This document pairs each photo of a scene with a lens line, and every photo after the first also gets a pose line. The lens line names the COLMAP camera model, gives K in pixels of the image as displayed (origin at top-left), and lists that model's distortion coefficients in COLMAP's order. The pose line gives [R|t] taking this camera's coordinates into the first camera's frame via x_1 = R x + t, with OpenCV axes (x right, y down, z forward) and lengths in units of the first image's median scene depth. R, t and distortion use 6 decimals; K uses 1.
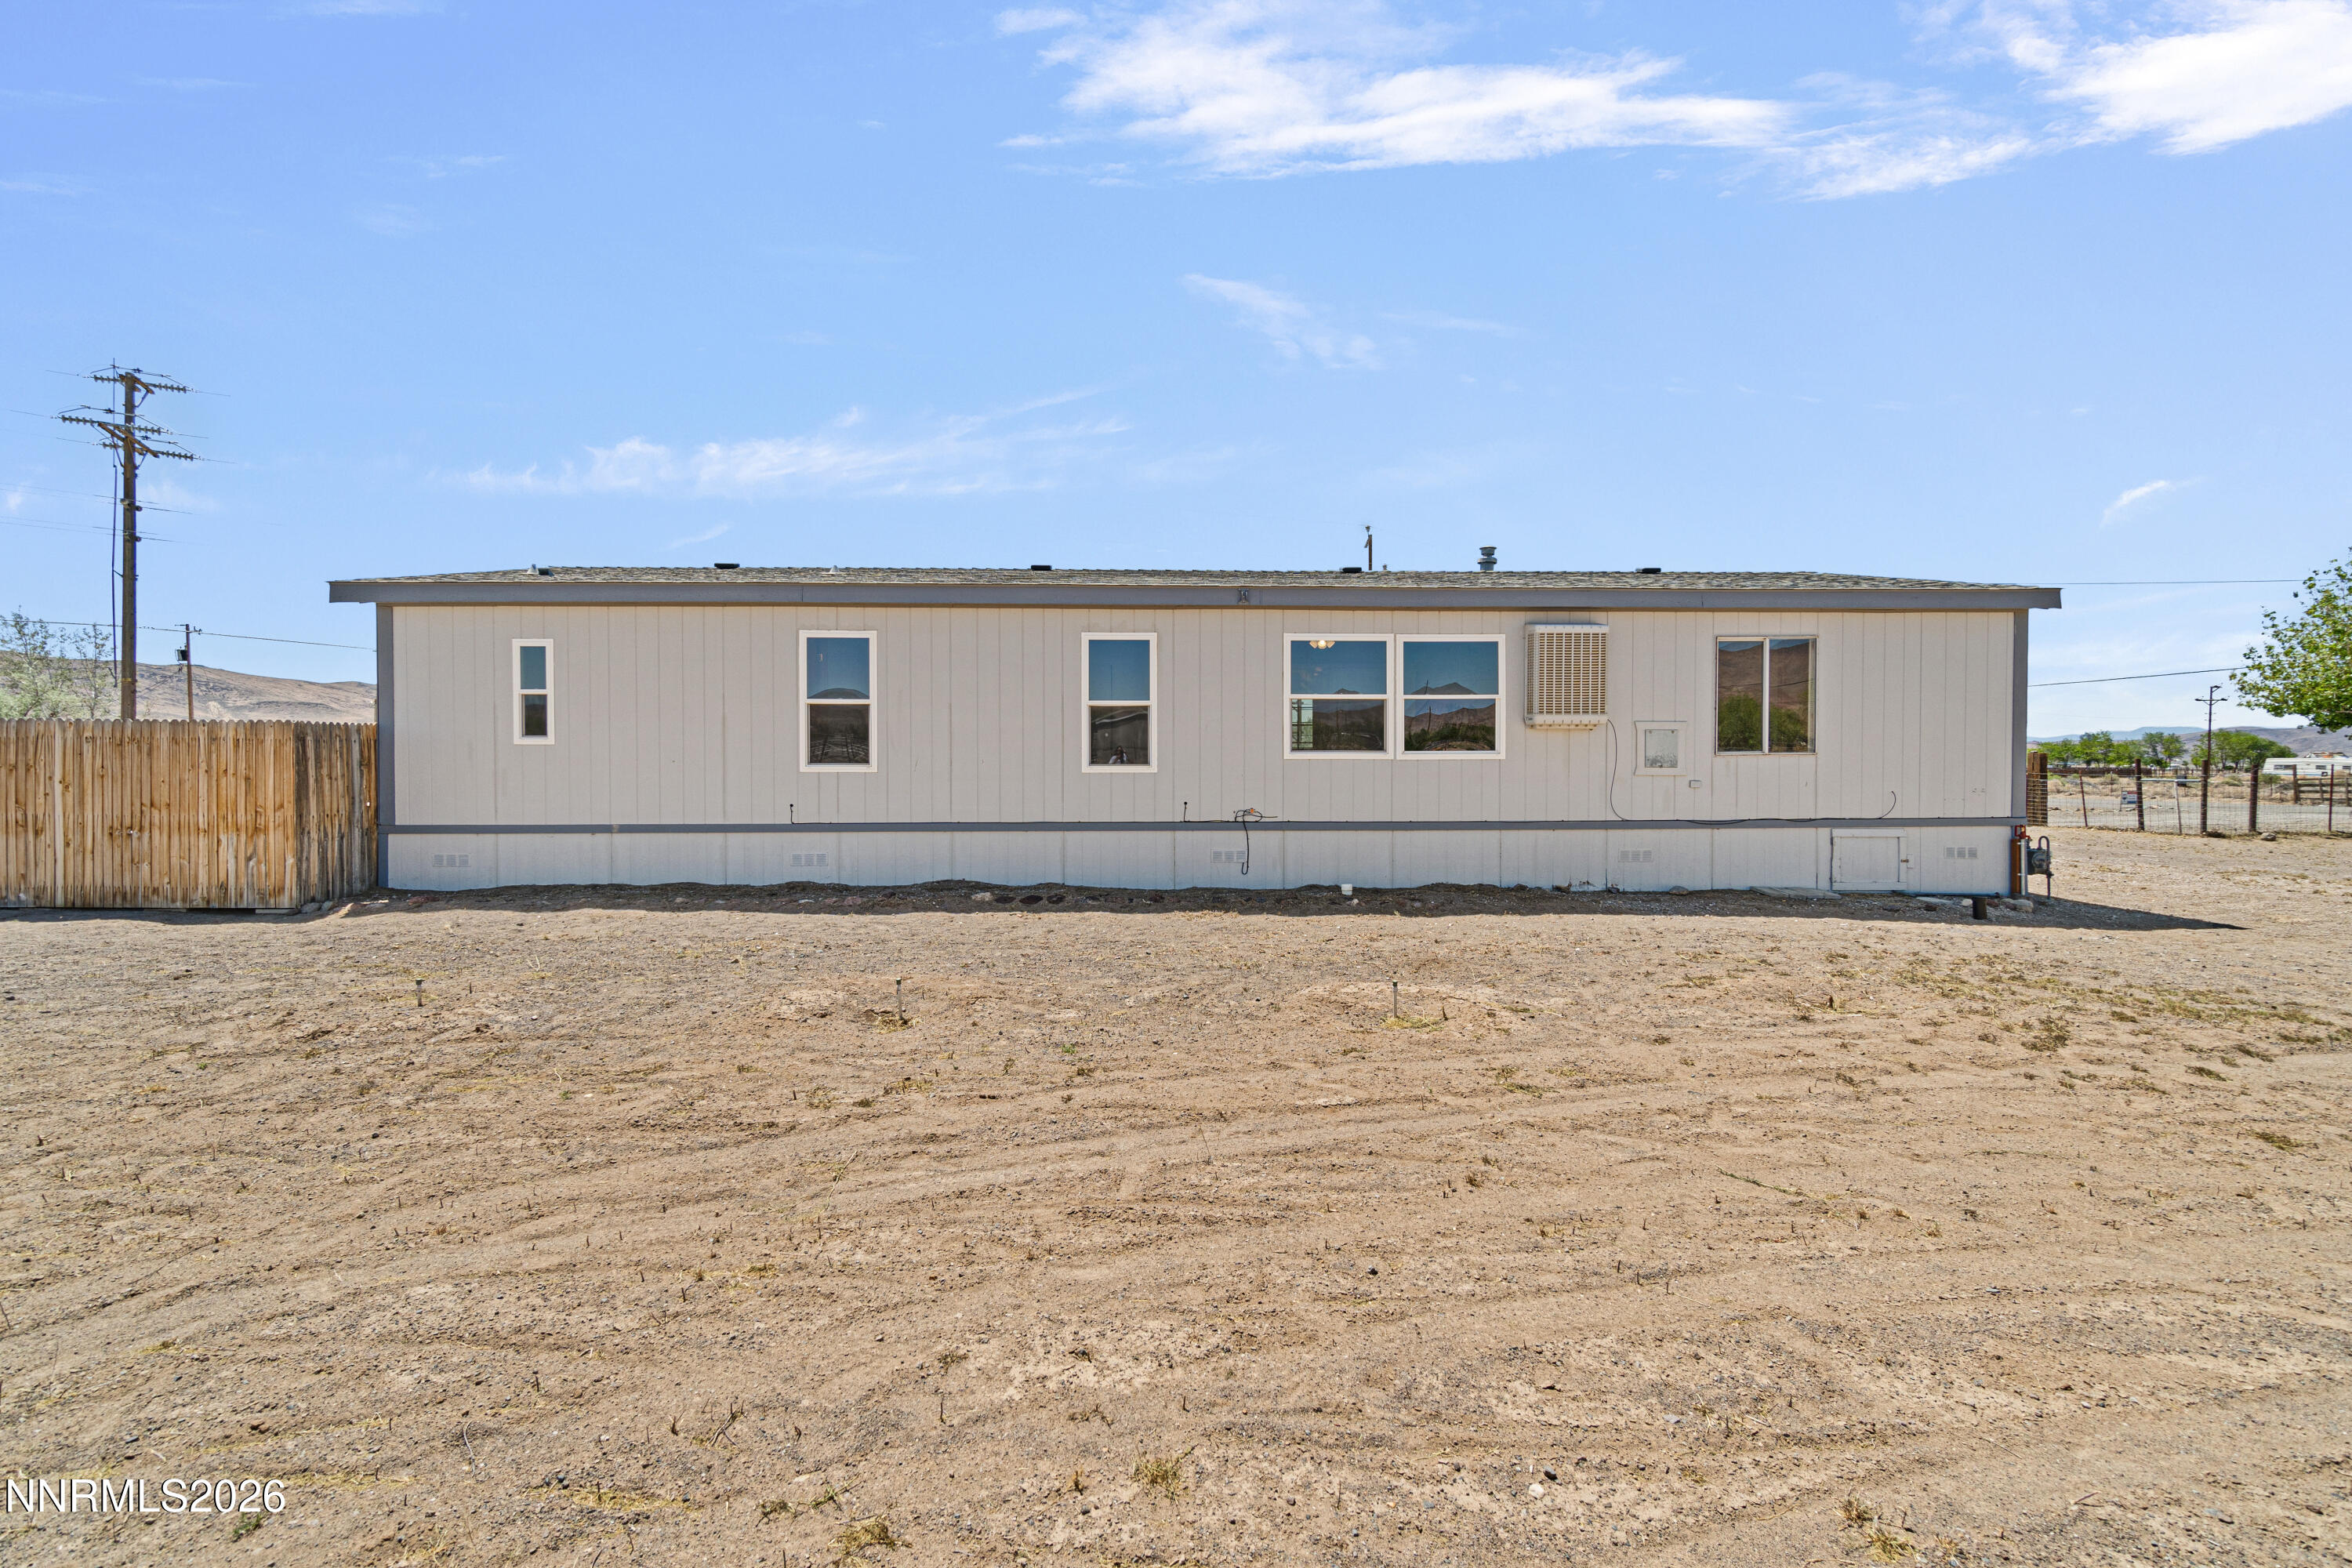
lens RADIAL K [[989.6, 0, 1176.0], [0, 989.6, 784.0], [0, 0, 1]] dist [-0.002059, -0.000135]
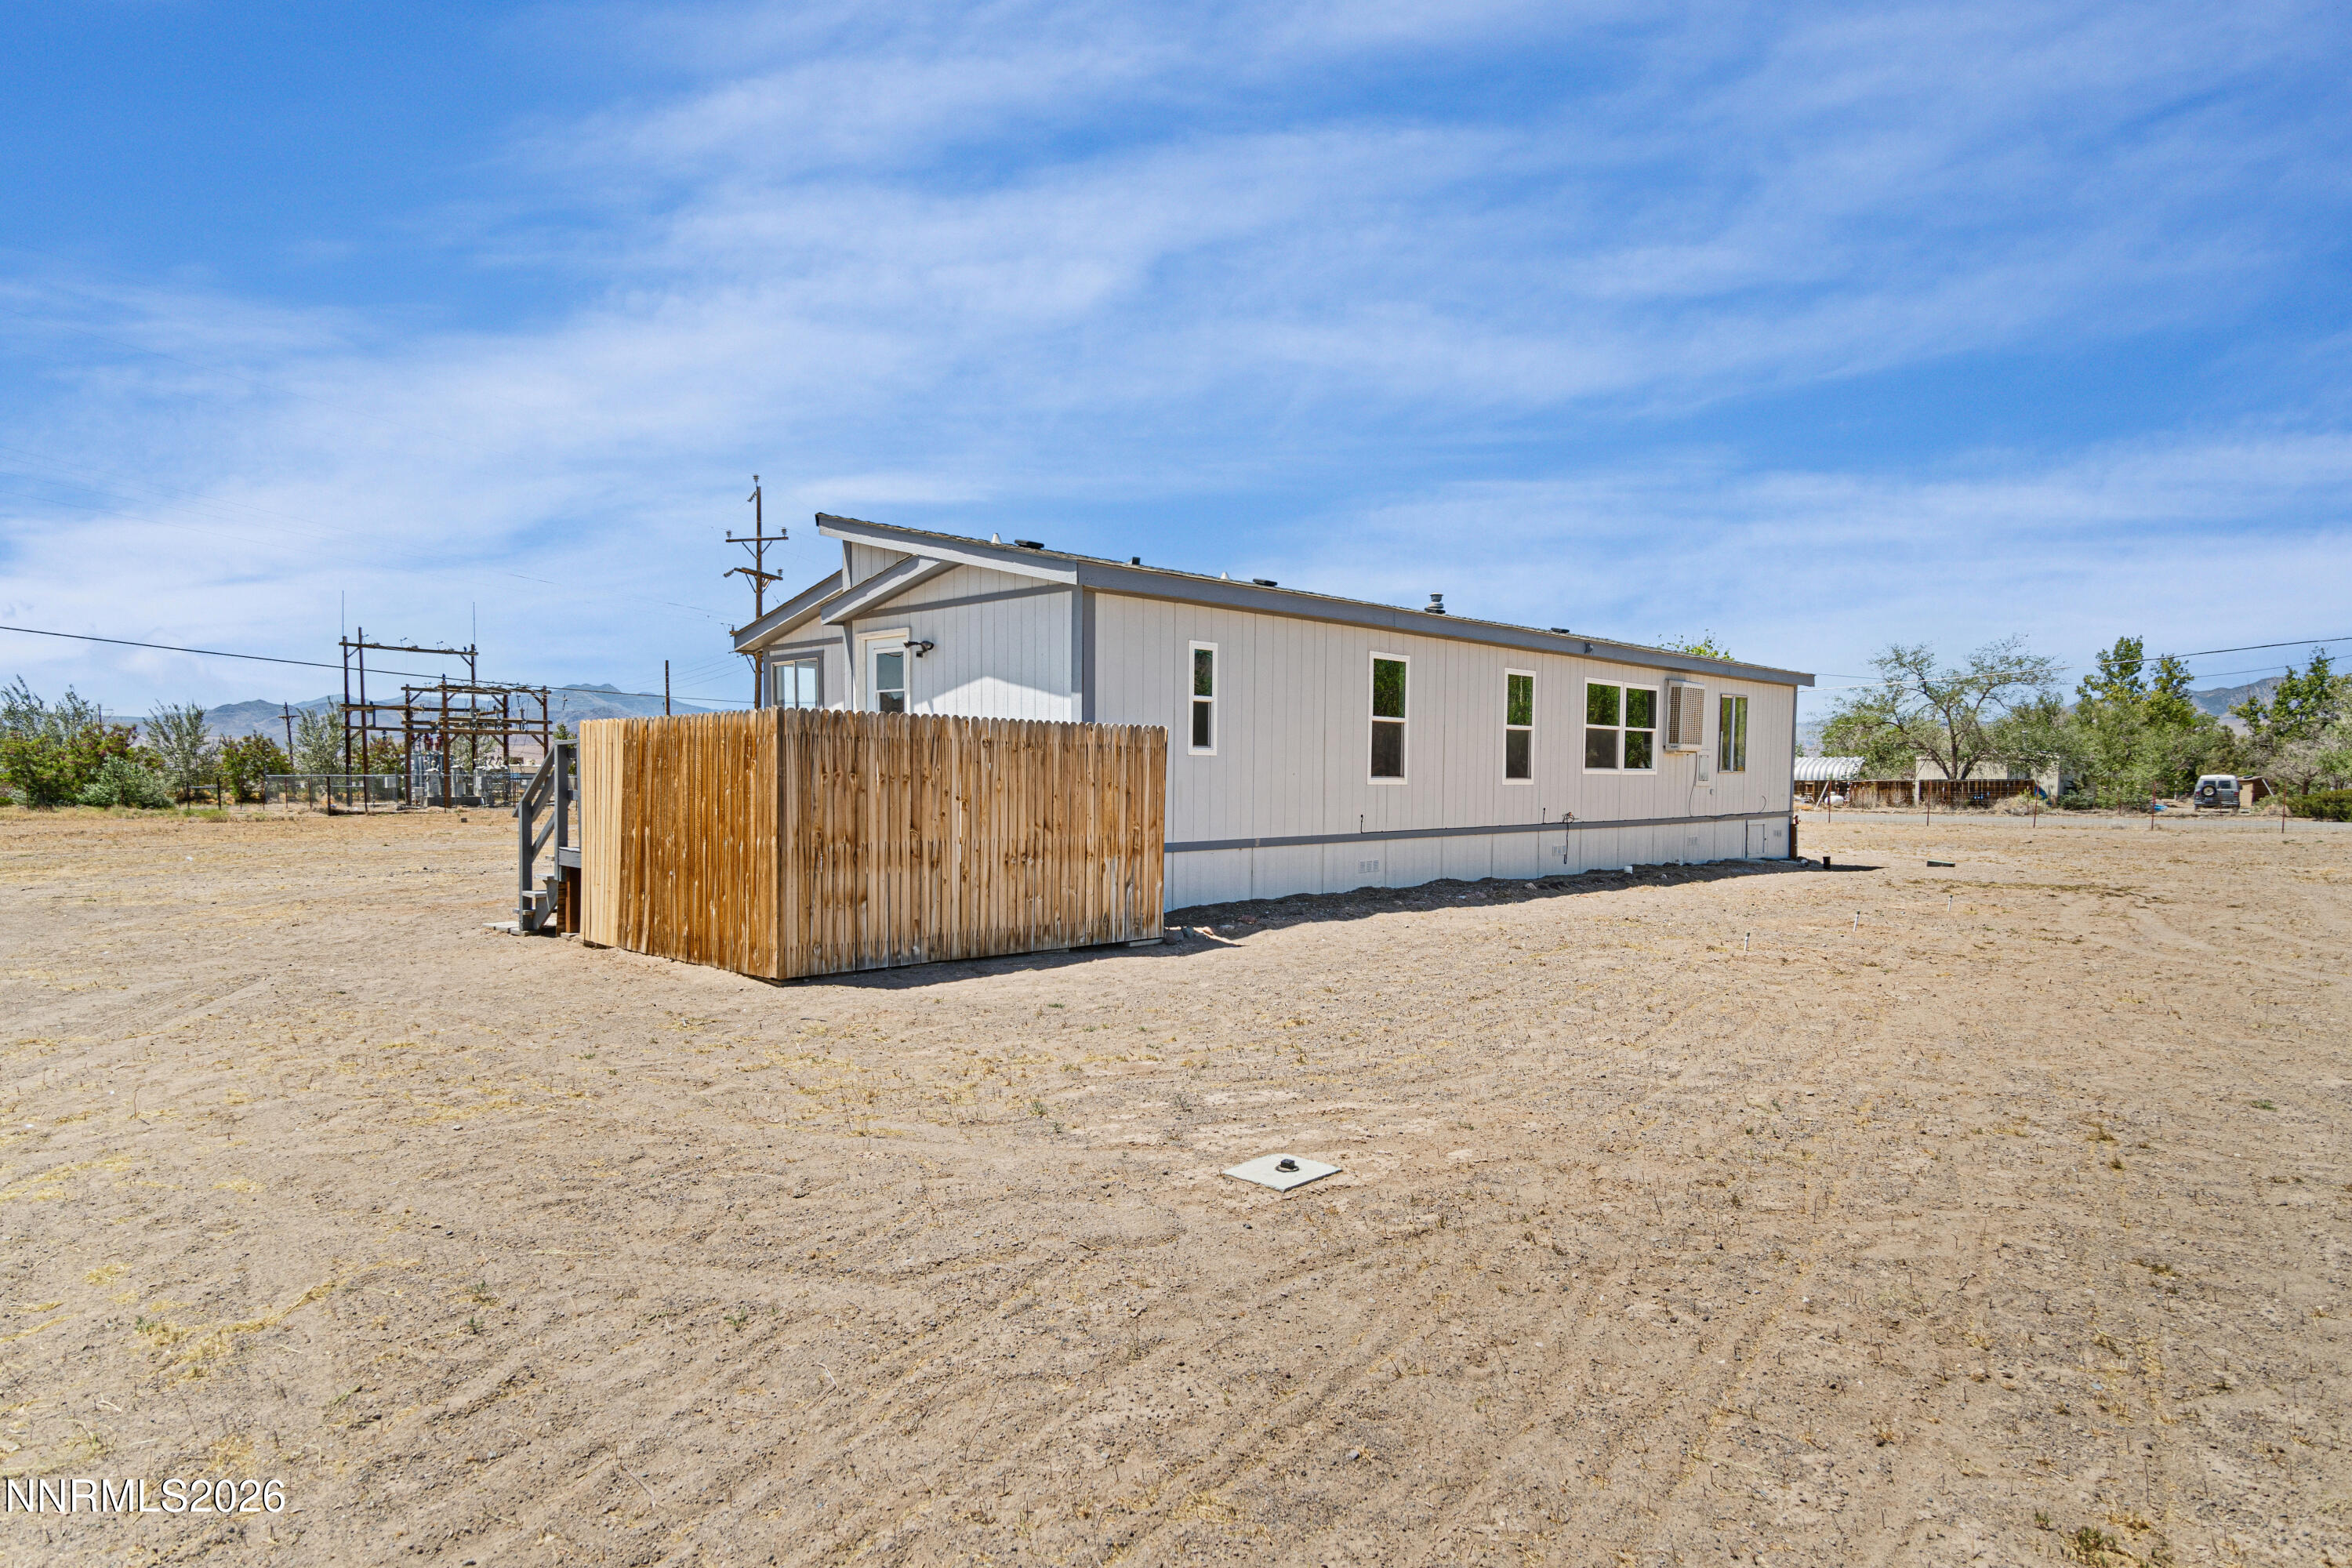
lens RADIAL K [[1347.3, 0, 1176.0], [0, 1347.3, 784.0], [0, 0, 1]] dist [-0.001260, 0.000009]
pose [[0.718103, -0.001391, 0.695935, -1.550198], [0.010629, 0.999903, -0.008969, -0.001483], [-0.695855, 0.013838, 0.718049, 0.105977]]
